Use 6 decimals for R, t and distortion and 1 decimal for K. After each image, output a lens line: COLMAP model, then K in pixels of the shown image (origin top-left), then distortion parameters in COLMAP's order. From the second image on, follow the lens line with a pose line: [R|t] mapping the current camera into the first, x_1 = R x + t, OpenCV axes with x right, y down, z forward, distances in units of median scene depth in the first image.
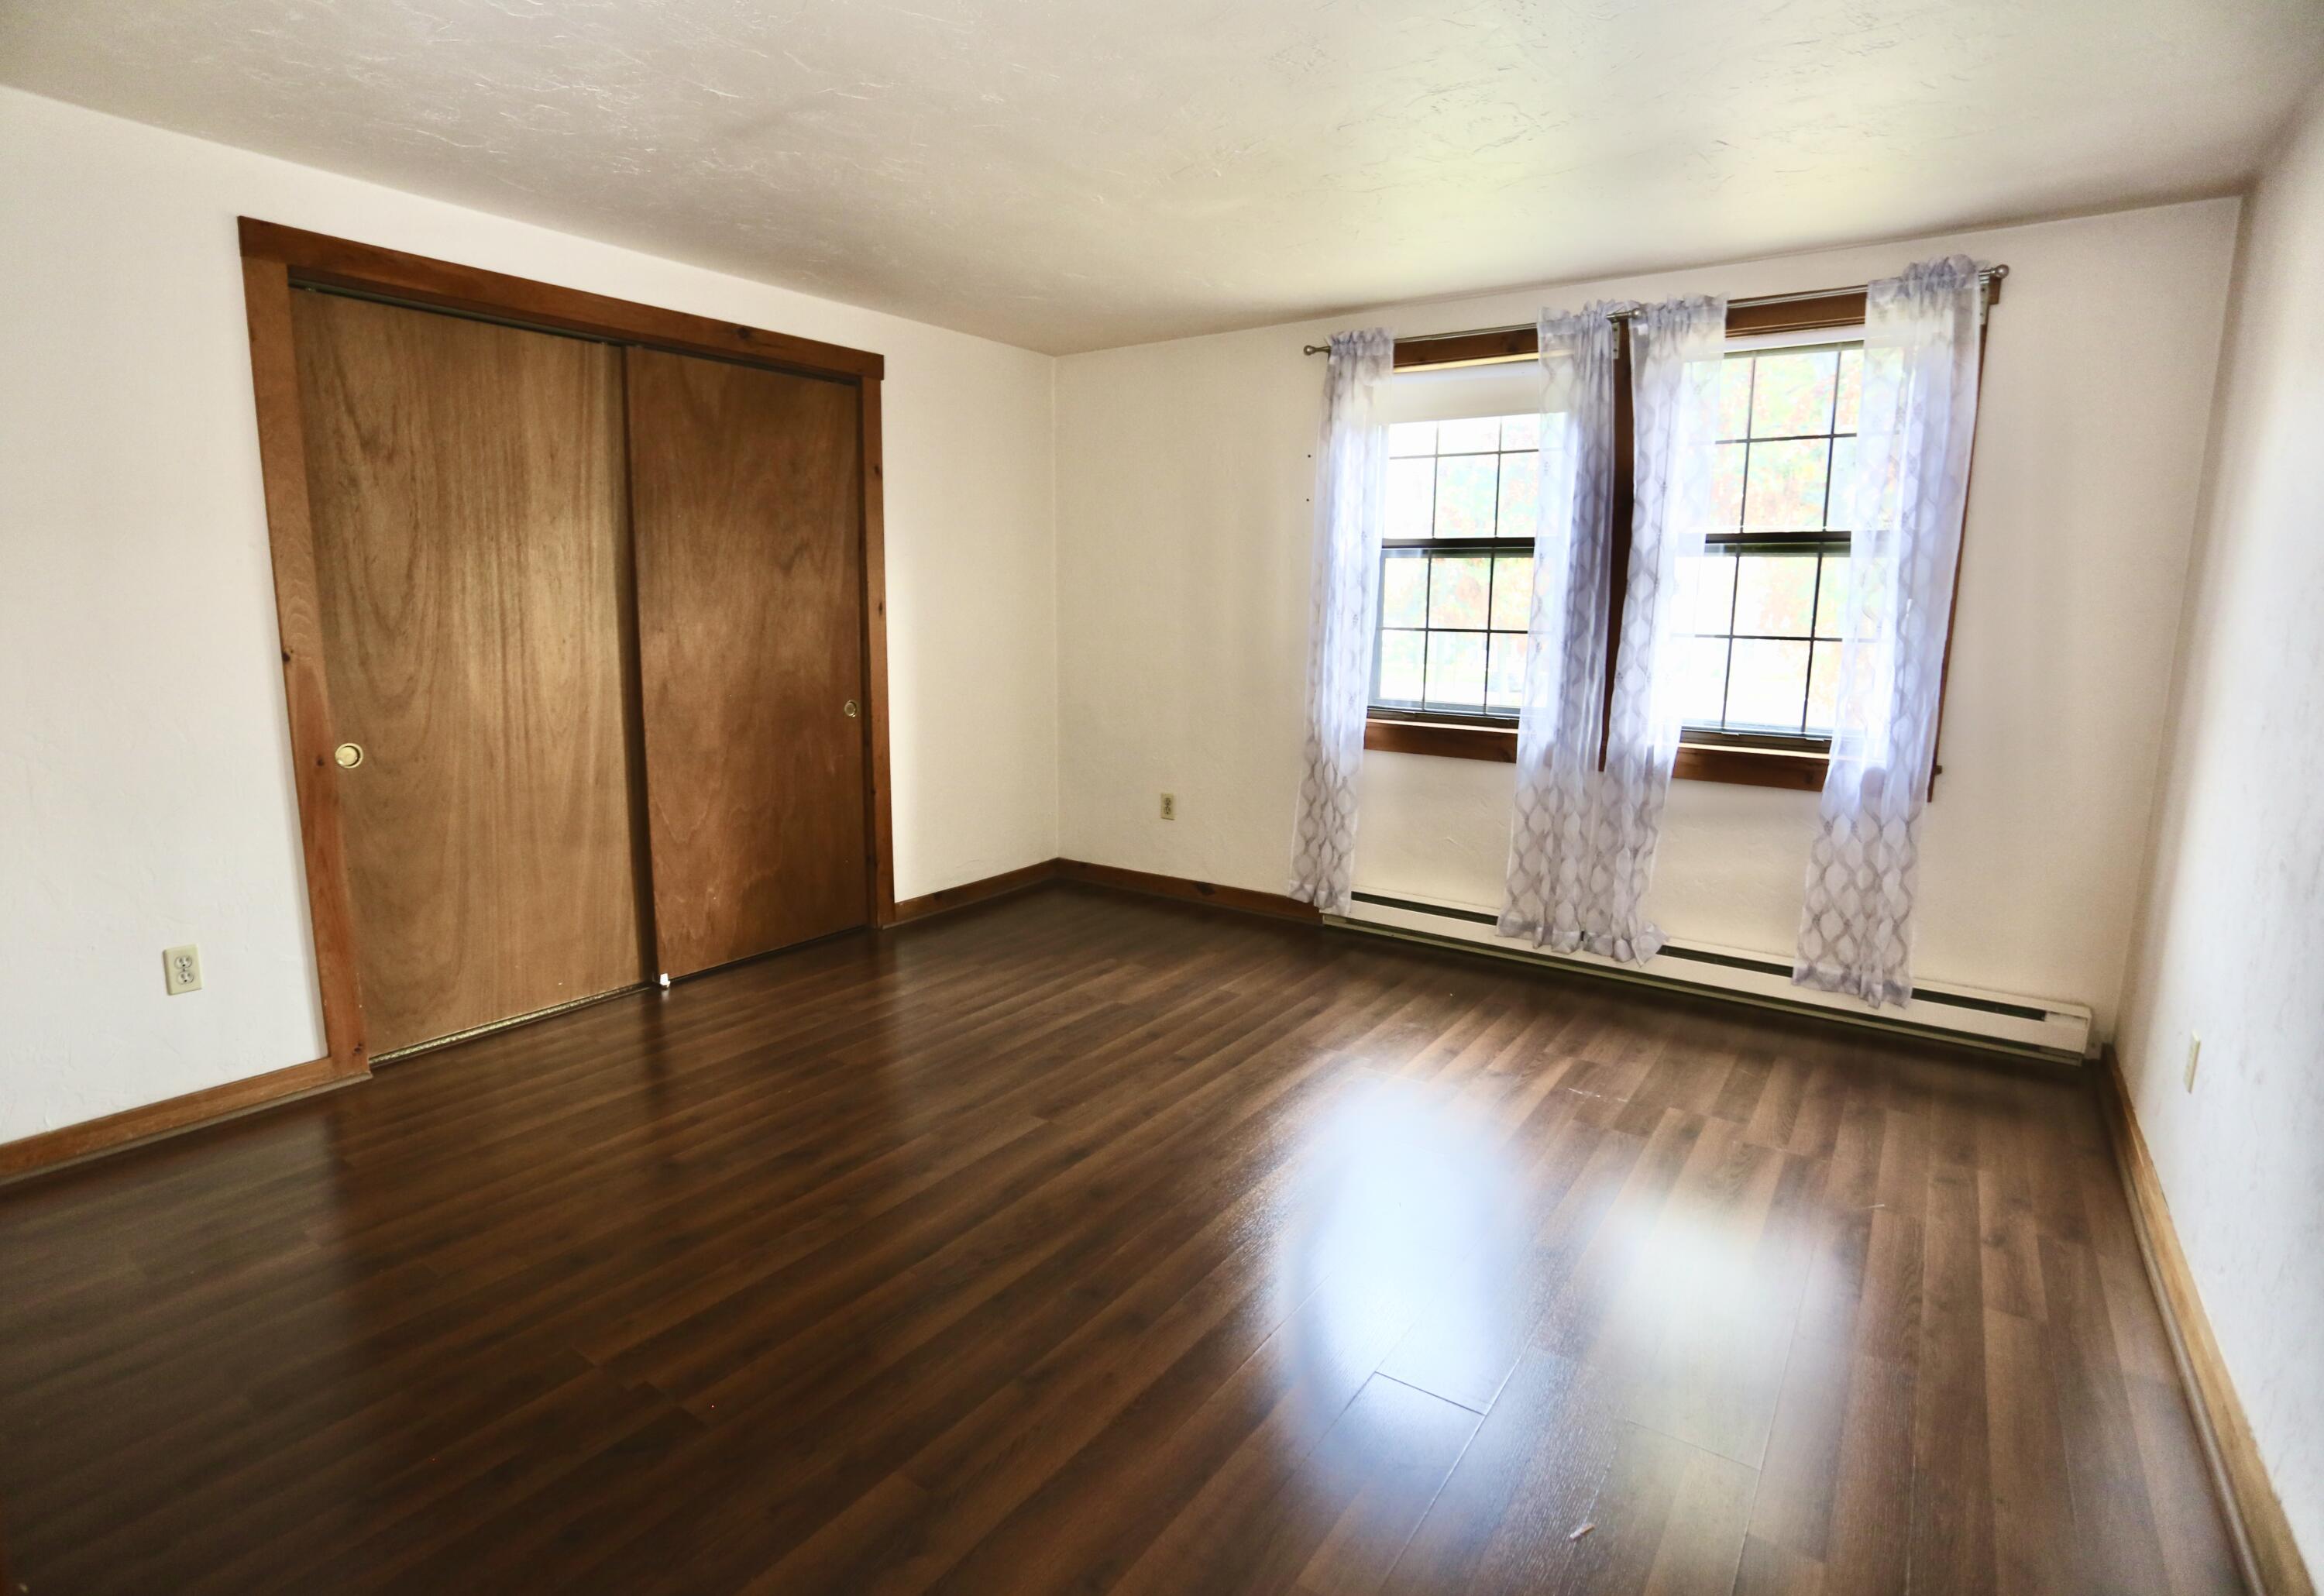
lens RADIAL K [[1227.8, 0, 1112.1], [0, 1227.8, 795.8], [0, 0, 1]] dist [-0.080508, 0.035043]
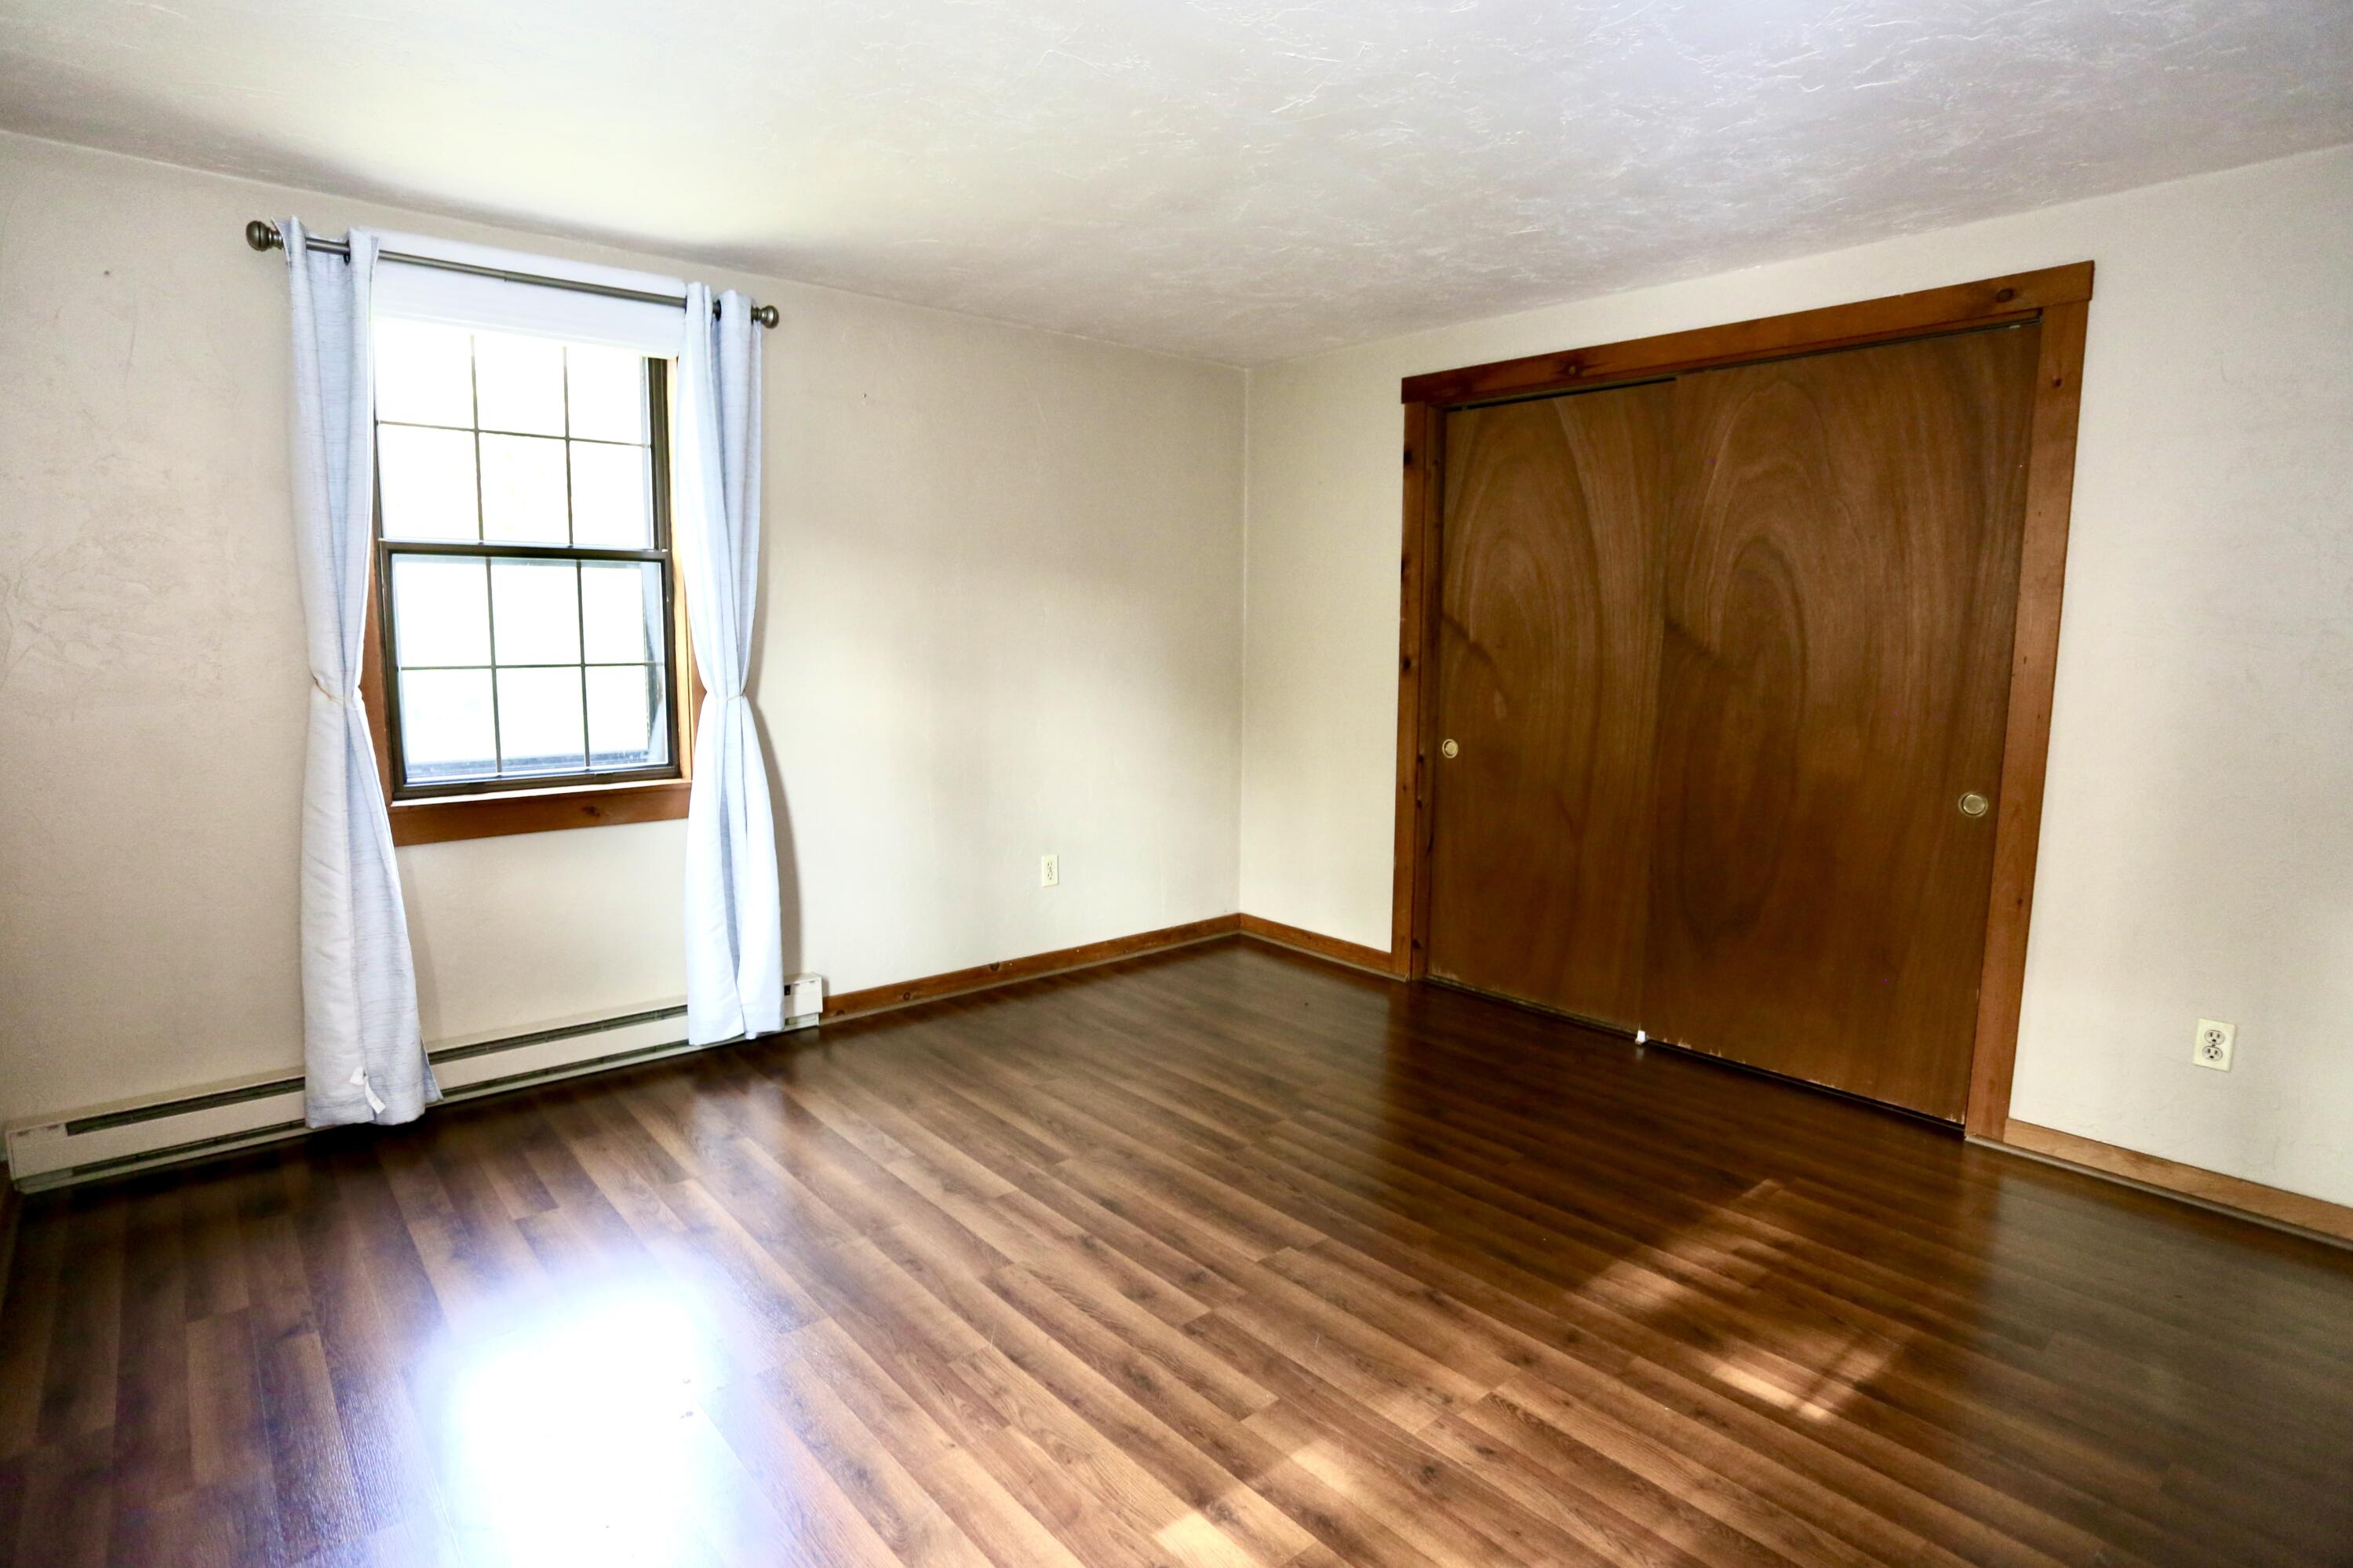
lens RADIAL K [[1191.9, 0, 1176.5], [0, 1191.9, 784.0], [0, 0, 1]] dist [-0.037012, 0.001613]
pose [[-0.209114, 0.111762, -0.971484, 0.694423], [-0.165340, 0.975104, 0.147769, -0.132219], [0.963812, 0.191526, -0.185429, 0.893656]]
